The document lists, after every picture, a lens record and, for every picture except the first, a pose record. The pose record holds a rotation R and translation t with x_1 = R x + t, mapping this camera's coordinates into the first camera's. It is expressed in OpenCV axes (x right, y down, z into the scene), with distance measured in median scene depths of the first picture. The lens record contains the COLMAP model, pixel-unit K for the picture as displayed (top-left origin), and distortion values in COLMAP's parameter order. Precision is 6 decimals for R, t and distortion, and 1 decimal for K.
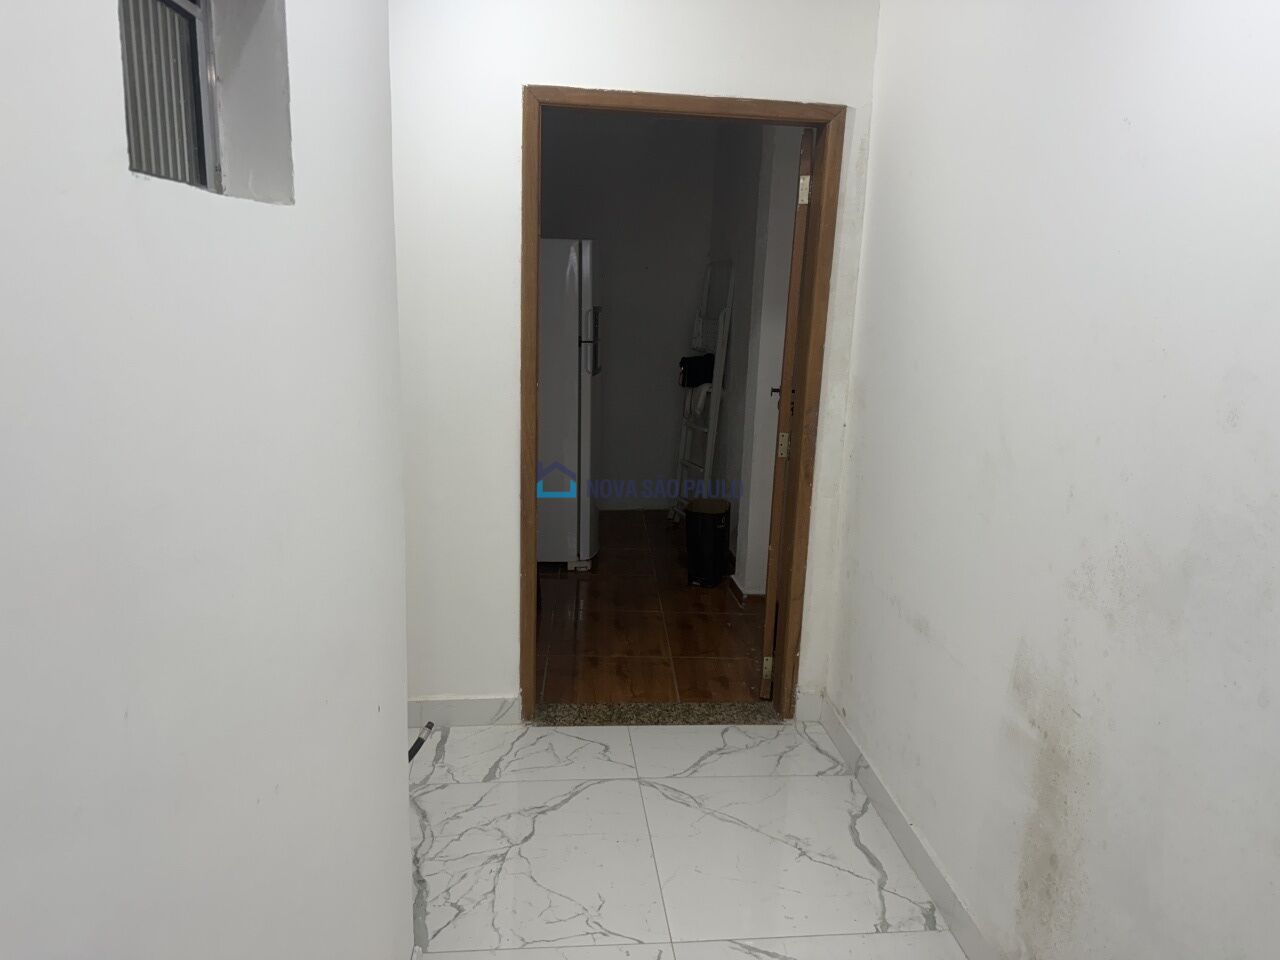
lens RADIAL K [[895.3, 0, 640.0], [0, 895.3, 480.0], [0, 0, 1]] dist [0.002977, 0.000714]
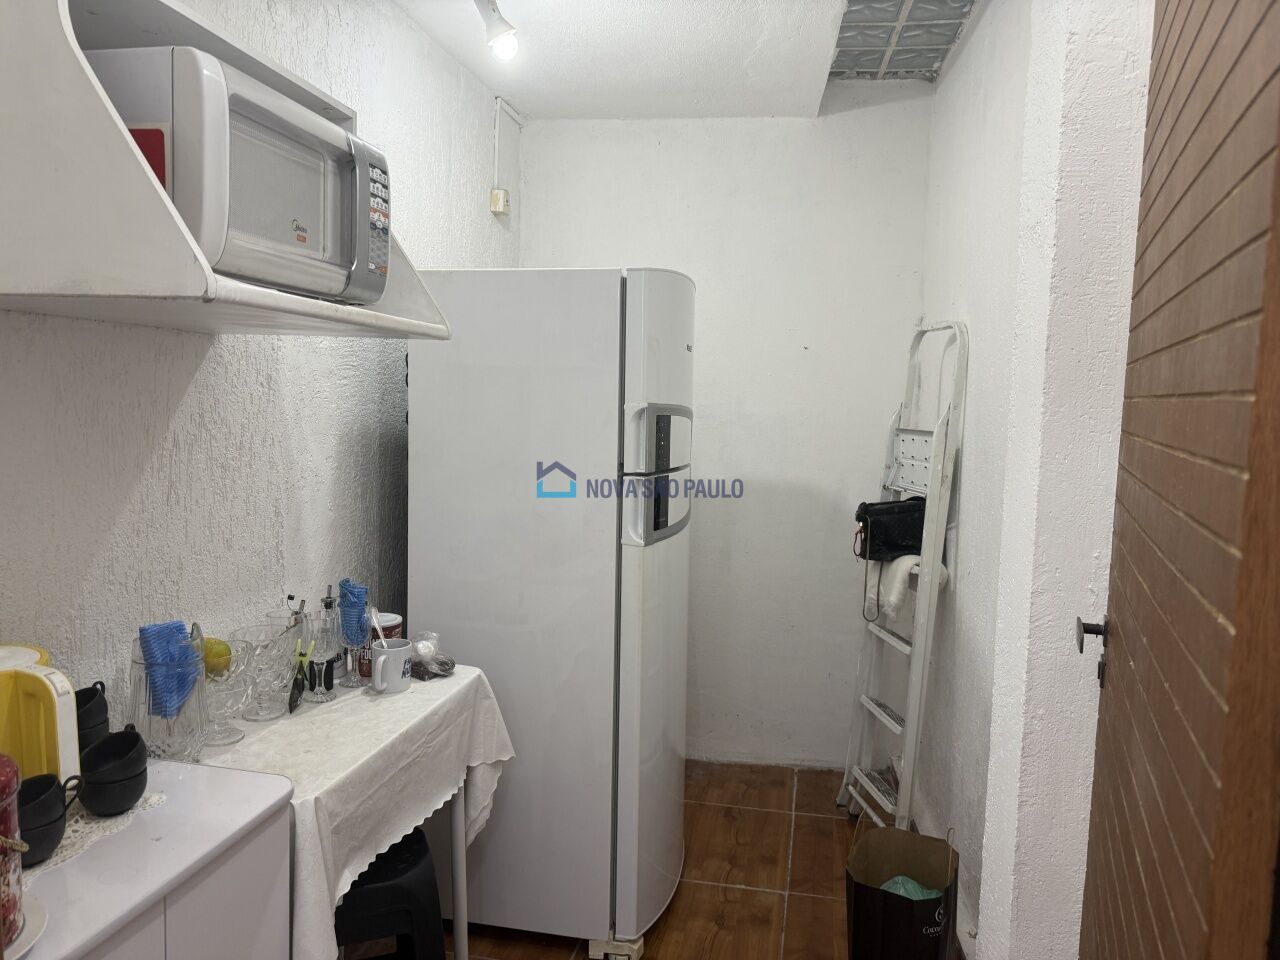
lens RADIAL K [[895.3, 0, 640.0], [0, 895.3, 480.0], [0, 0, 1]] dist [0.002977, 0.000714]
pose [[0.967970, 0.011024, -0.250823, 0.056607], [-0.045455, 0.990221, -0.131895, -0.080507], [0.246916, 0.139071, 0.959006, 0.494433]]
